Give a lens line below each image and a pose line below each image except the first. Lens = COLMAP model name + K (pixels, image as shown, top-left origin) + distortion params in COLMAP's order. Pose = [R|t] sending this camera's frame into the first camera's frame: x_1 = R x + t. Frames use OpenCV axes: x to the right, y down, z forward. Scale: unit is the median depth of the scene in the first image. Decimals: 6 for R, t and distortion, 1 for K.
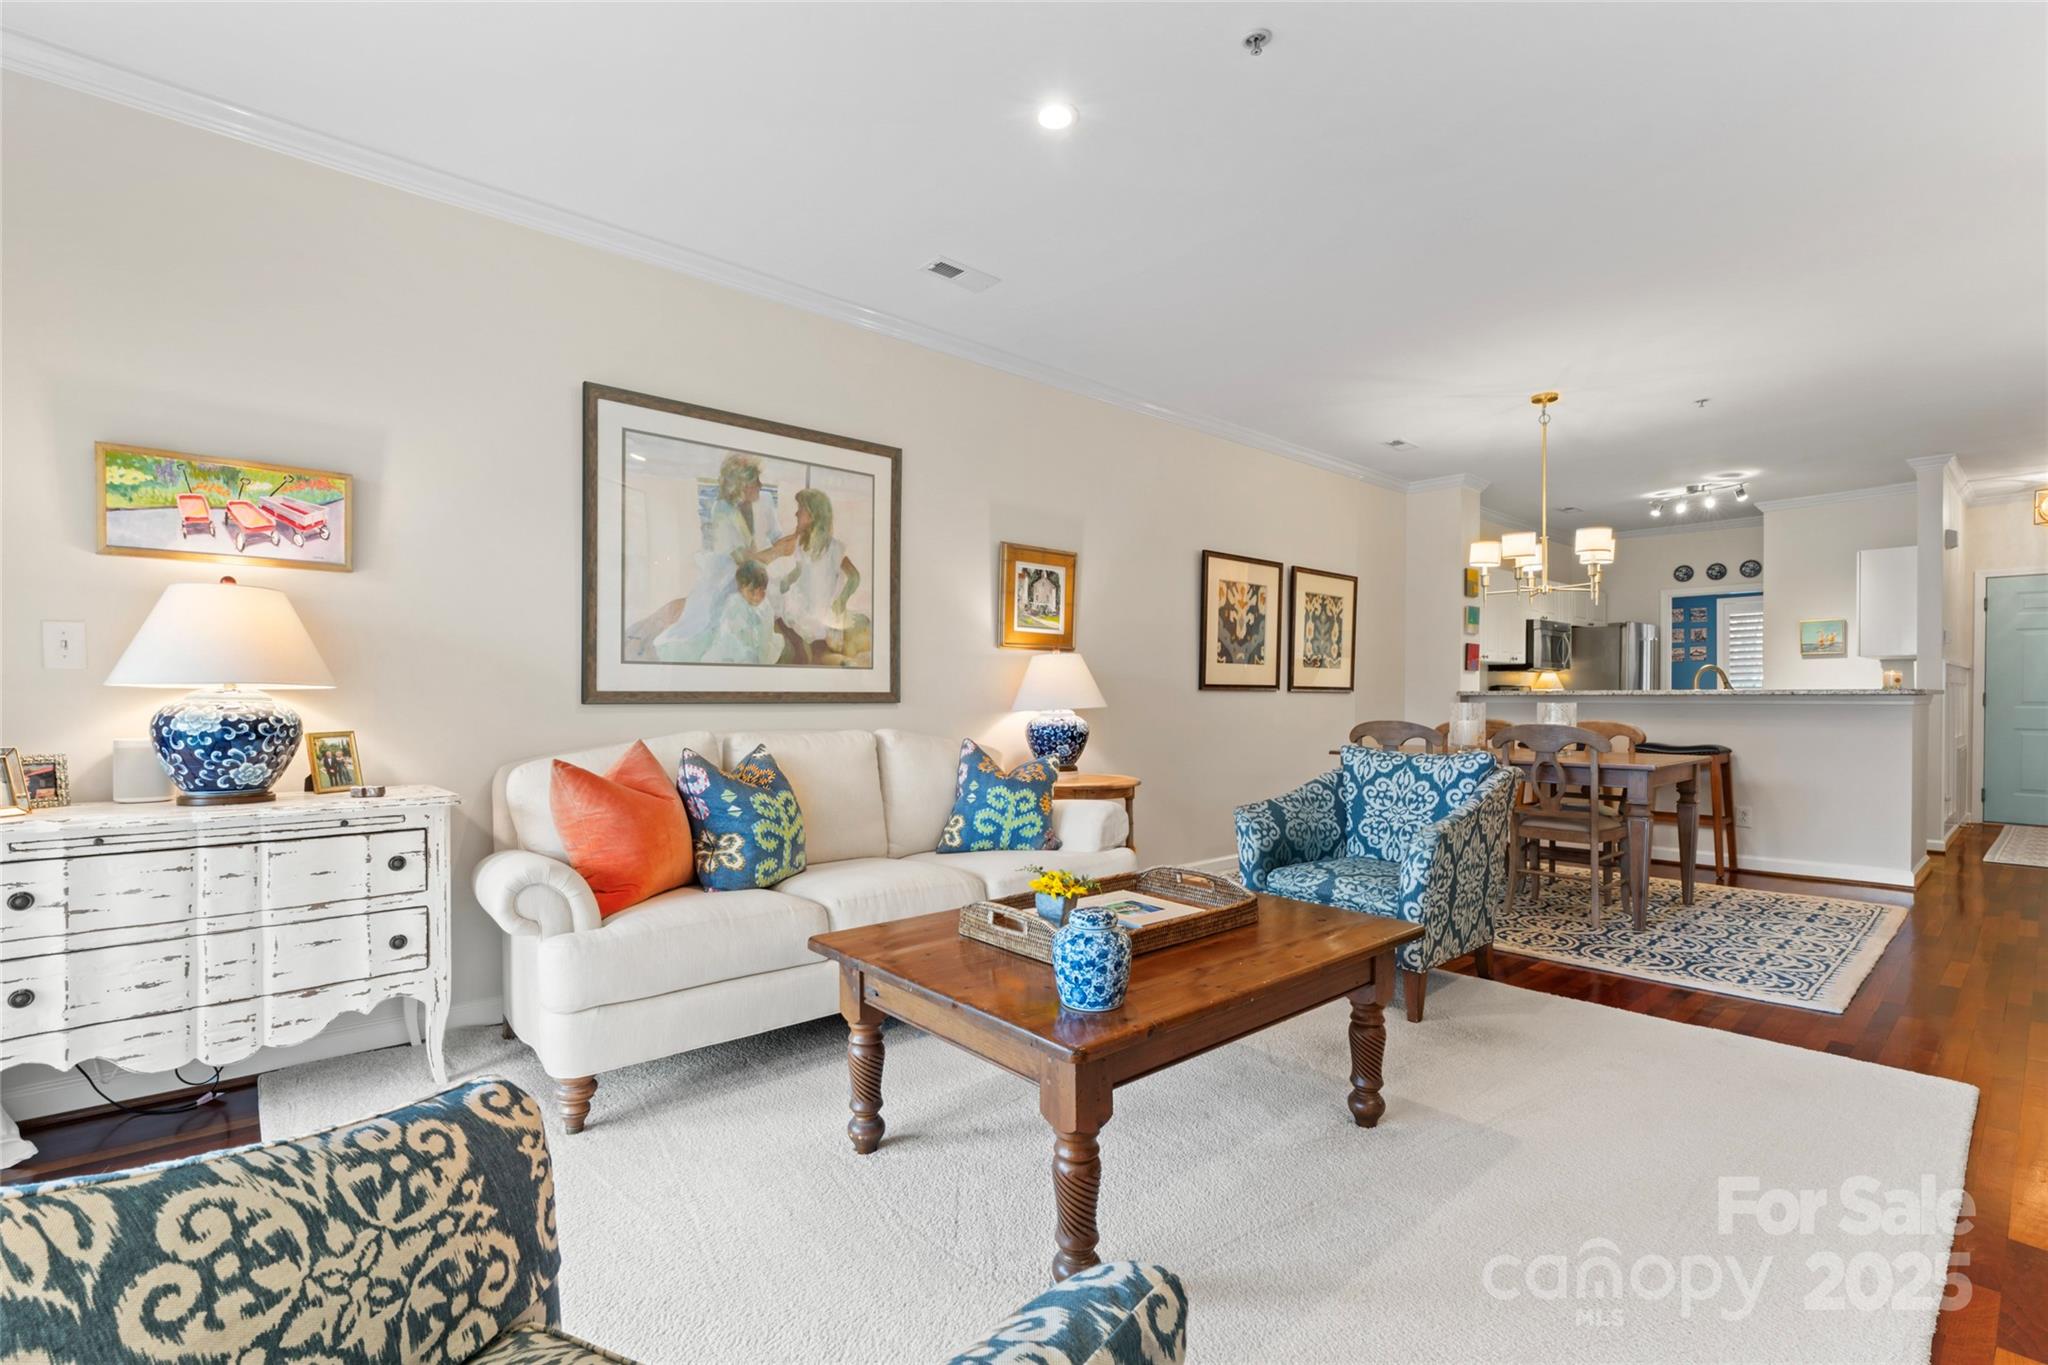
lens RADIAL K [[915.6, 0, 1017.4], [0, 915.6, 698.7], [0, 0, 1]] dist [-0.001225, -0.000388]
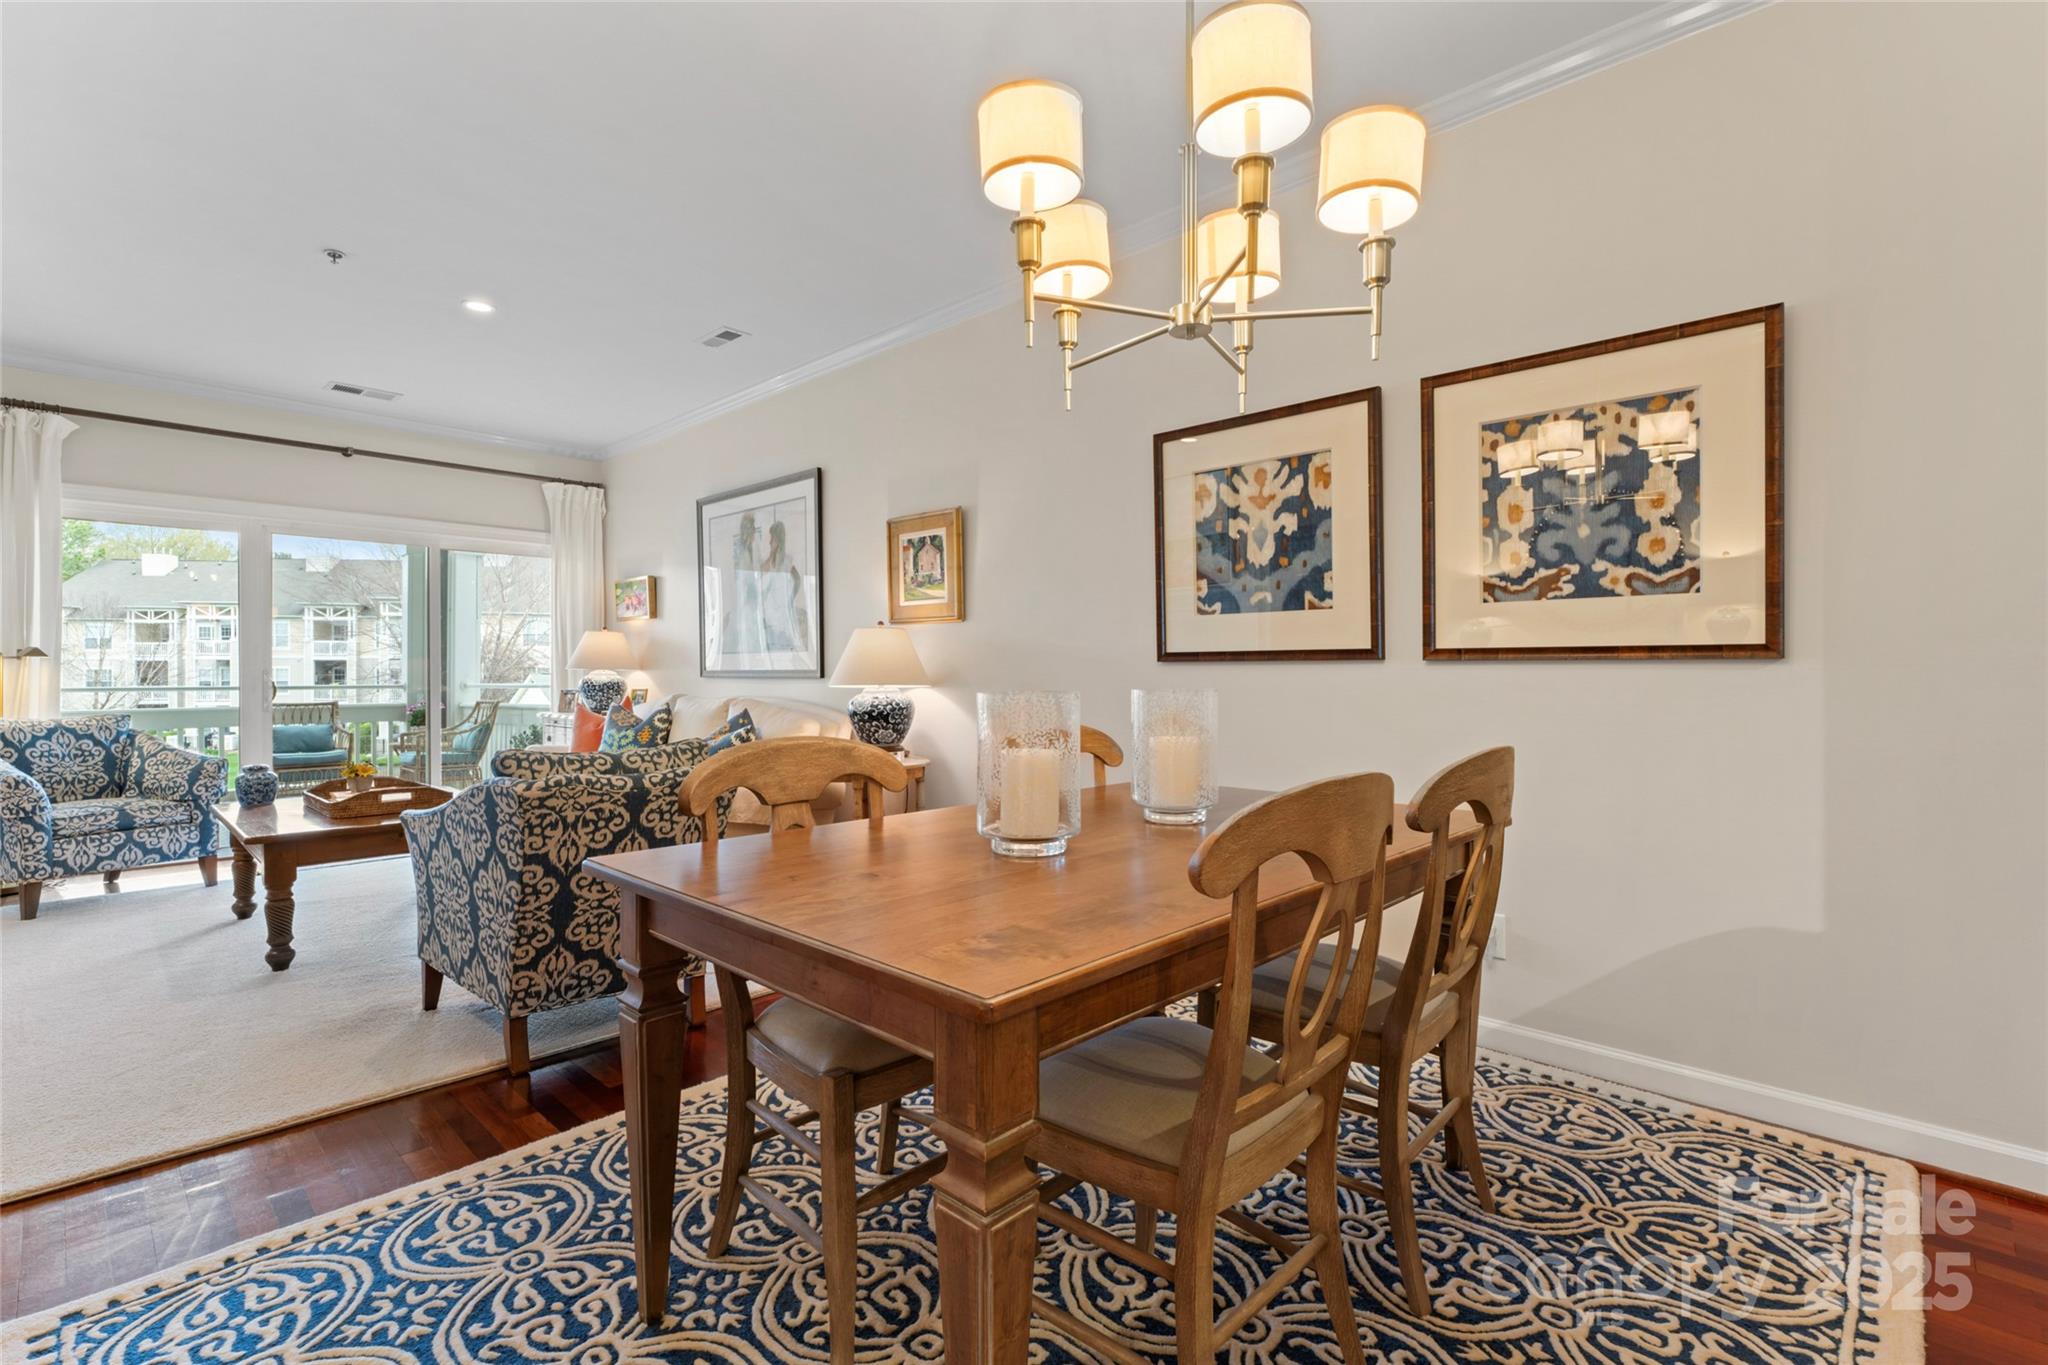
lens RADIAL K [[915.6, 0, 1017.4], [0, 915.6, 672.3], [0, 0, 1]] dist [-0.001225, -0.000388]
pose [[0.091812, 0.000825, -0.995776, 1.165477], [0.000320, 1.000000, 0.000858, -0.004428], [0.995776, -0.000398, 0.091812, 1.224038]]
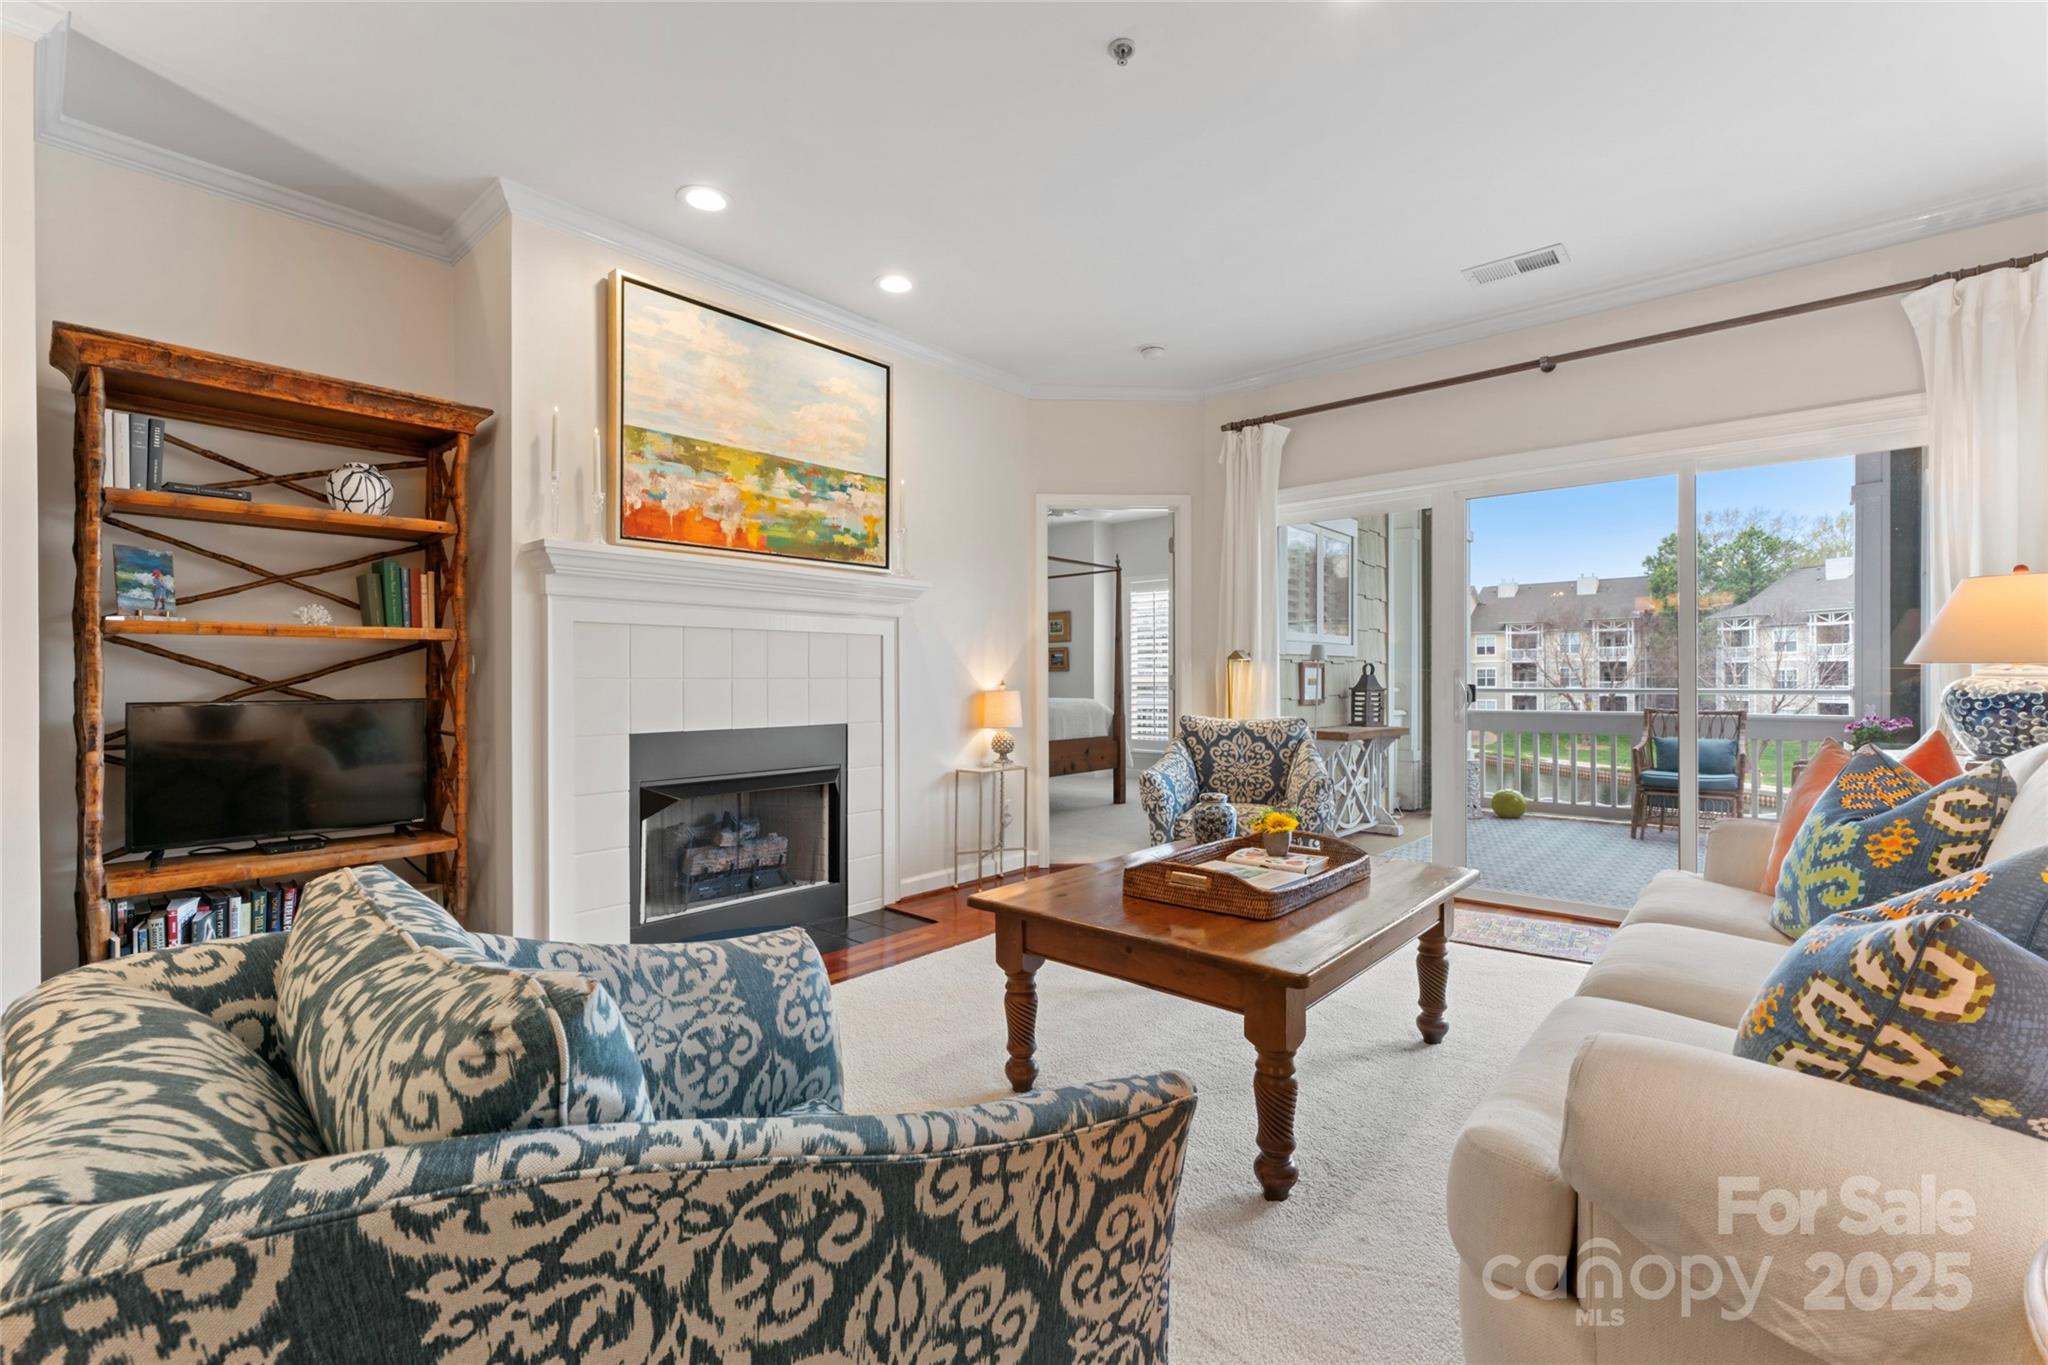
lens RADIAL K [[874.1, 0, 1029.2], [0, 874.1, 674.4], [0, 0, 1]] dist [0.000296, -0.000773]
pose [[-0.989749, 0.003850, -0.142766, 0.307753], [0.004068, 0.999991, -0.001241, -0.003032], [0.142760, -0.001809, -0.989756, 1.194619]]
